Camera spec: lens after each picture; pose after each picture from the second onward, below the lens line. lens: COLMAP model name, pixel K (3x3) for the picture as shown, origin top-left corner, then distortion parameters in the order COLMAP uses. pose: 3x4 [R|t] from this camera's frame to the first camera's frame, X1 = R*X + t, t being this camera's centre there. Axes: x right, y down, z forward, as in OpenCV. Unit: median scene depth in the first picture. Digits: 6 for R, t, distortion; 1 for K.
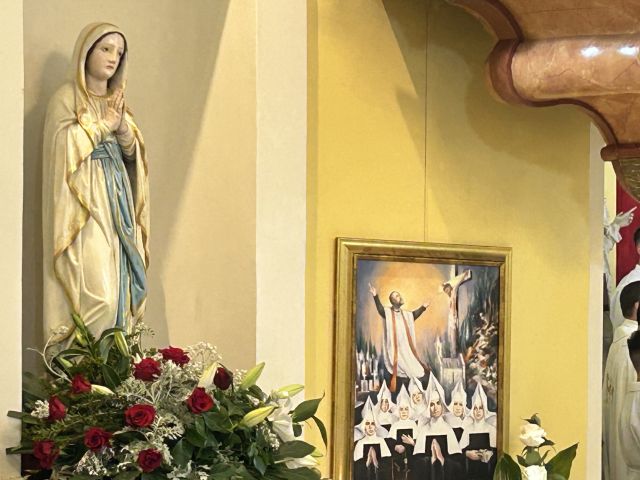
lens RADIAL K [[2484.4, 0, 304.1], [0, 2484.4, 241.5], [0, 0, 1]] dist [0.108338, 3.525090]
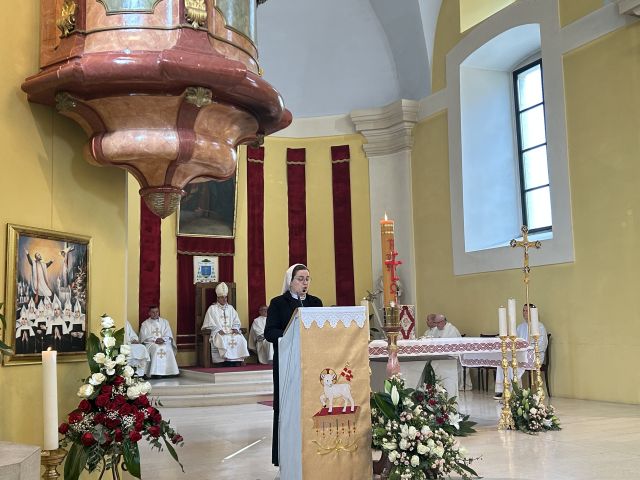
lens RADIAL K [[704.6, 0, 320.0], [0, 704.6, 240.0], [0, 0, 1]] dist [0.143947, -0.373086]
pose [[0.873843, 0.021822, 0.485719, -0.044275], [0.019209, 0.996663, -0.079335, 0.059786], [-0.485829, 0.078656, 0.870507, 0.388004]]
